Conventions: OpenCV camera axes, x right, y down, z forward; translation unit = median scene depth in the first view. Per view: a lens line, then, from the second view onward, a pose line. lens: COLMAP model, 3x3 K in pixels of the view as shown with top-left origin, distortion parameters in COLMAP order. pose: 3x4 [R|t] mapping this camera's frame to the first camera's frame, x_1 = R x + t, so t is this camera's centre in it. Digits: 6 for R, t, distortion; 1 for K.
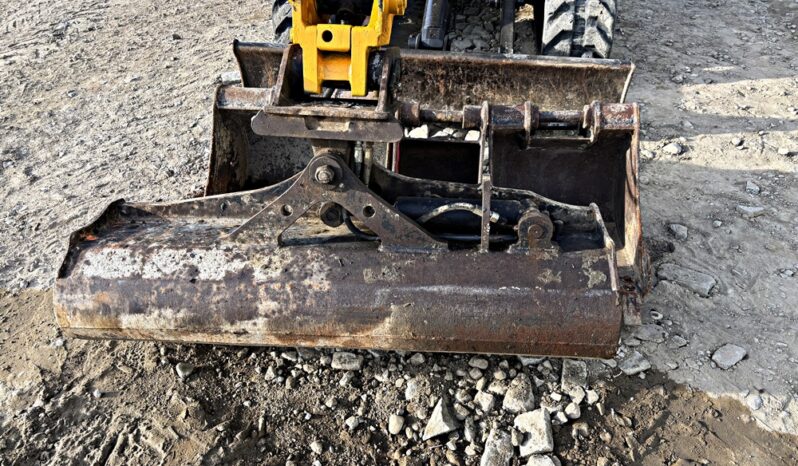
lens RADIAL K [[602.3, 0, 394.6], [0, 602.3, 224.7], [0, 0, 1]] dist [0.047977, -0.054679]
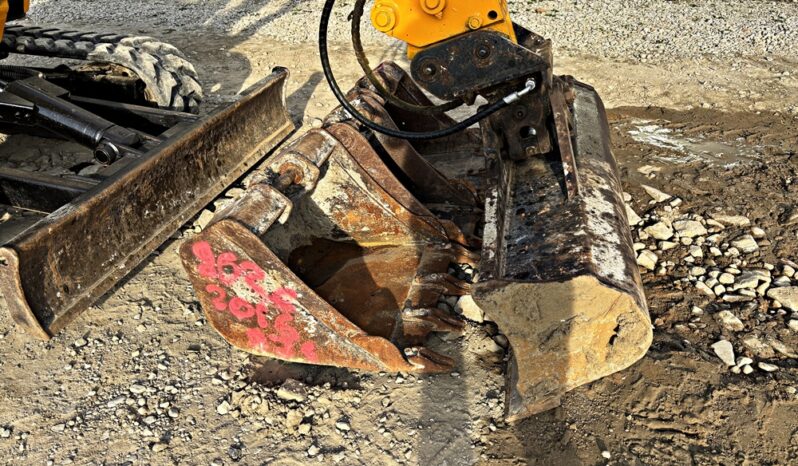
lens RADIAL K [[602.3, 0, 394.6], [0, 602.3, 224.7], [0, 0, 1]] dist [0.047977, -0.054679]
pose [[0.117193, -0.488034, 0.864921, -1.311178], [0.624194, 0.713592, 0.318070, -0.491000], [-0.772430, 0.502603, 0.388256, 0.870685]]
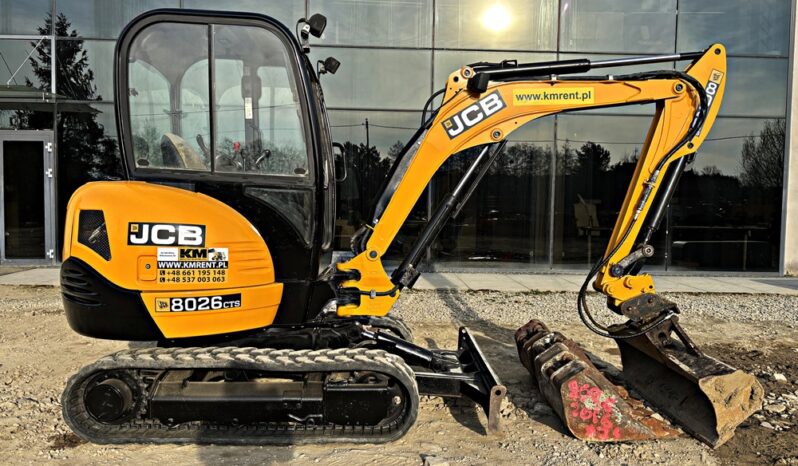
lens RADIAL K [[590.6, 0, 390.4], [0, 590.6, 234.4], [0, 0, 1]] dist [0.008919, 0.001357]
pose [[-0.140471, -0.031722, 0.989577, -2.719533], [0.608750, 0.785475, 0.111592, -1.545885], [-0.780827, 0.618080, -0.091025, 2.018223]]
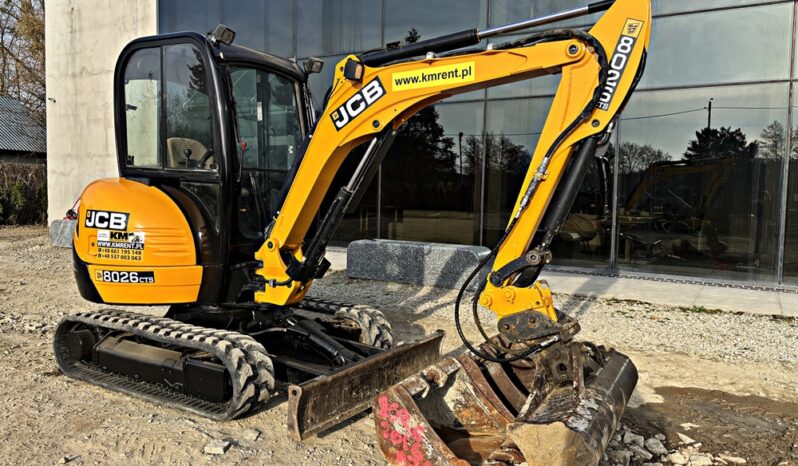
lens RADIAL K [[592.3, 0, 396.3], [0, 592.3, 219.1], [0, 0, 1]] dist [0.011005, -0.002434]
pose [[0.406416, -0.013653, 0.913586, -2.388699], [0.548339, 0.803452, -0.231926, -0.331006], [-0.730856, 0.595213, 0.334022, 0.427785]]
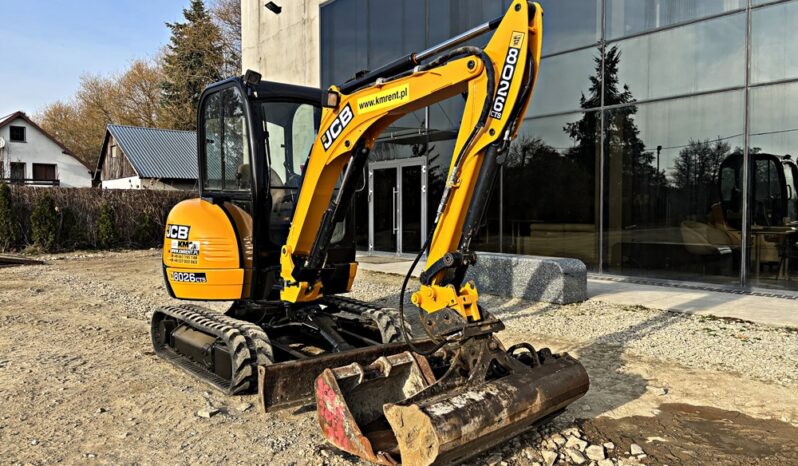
lens RADIAL K [[589.8, 0, 400.6], [0, 589.8, 220.8], [0, 0, 1]] dist [0.036595, -0.053824]
pose [[0.680955, 0.002588, 0.732321, -2.037564], [0.449936, 0.787516, -0.421160, 0.345529], [-0.577804, 0.616289, 0.535098, -0.378203]]
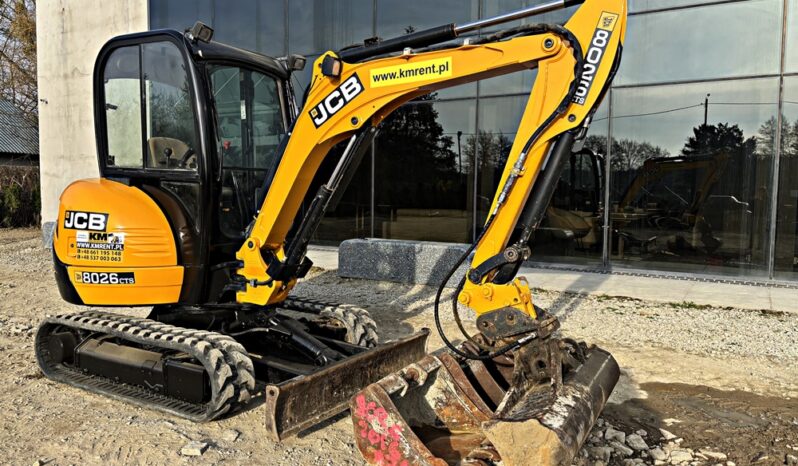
lens RADIAL K [[592.5, 0, 400.4], [0, 592.5, 223.5], [0, 0, 1]] dist [0.008019, 0.003910]
pose [[0.399760, -0.025406, 0.916268, -2.333339], [0.557373, 0.800312, -0.220987, -0.282809], [-0.727686, 0.599045, 0.334093, 0.375372]]
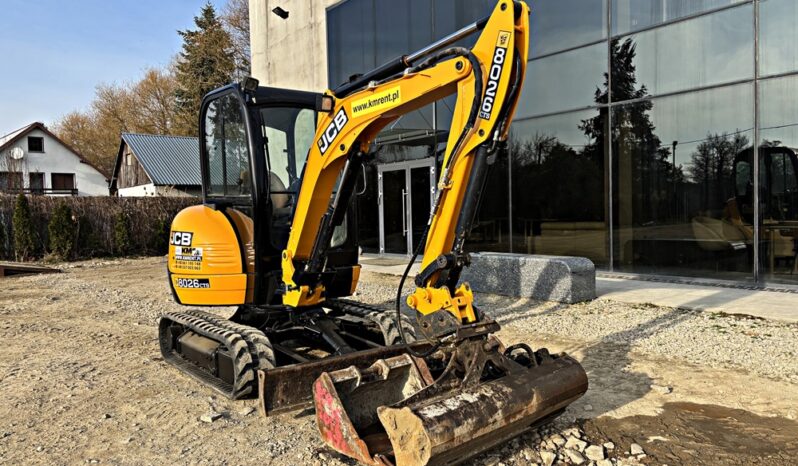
lens RADIAL K [[591.0, 0, 399.2], [0, 591.0, 222.9], [0, 0, 1]] dist [0.032857, -0.049727]
pose [[0.701271, -0.013306, 0.712771, -1.977942], [0.454773, 0.778315, -0.432906, 0.384684], [-0.549000, 0.627733, 0.551861, -0.435850]]
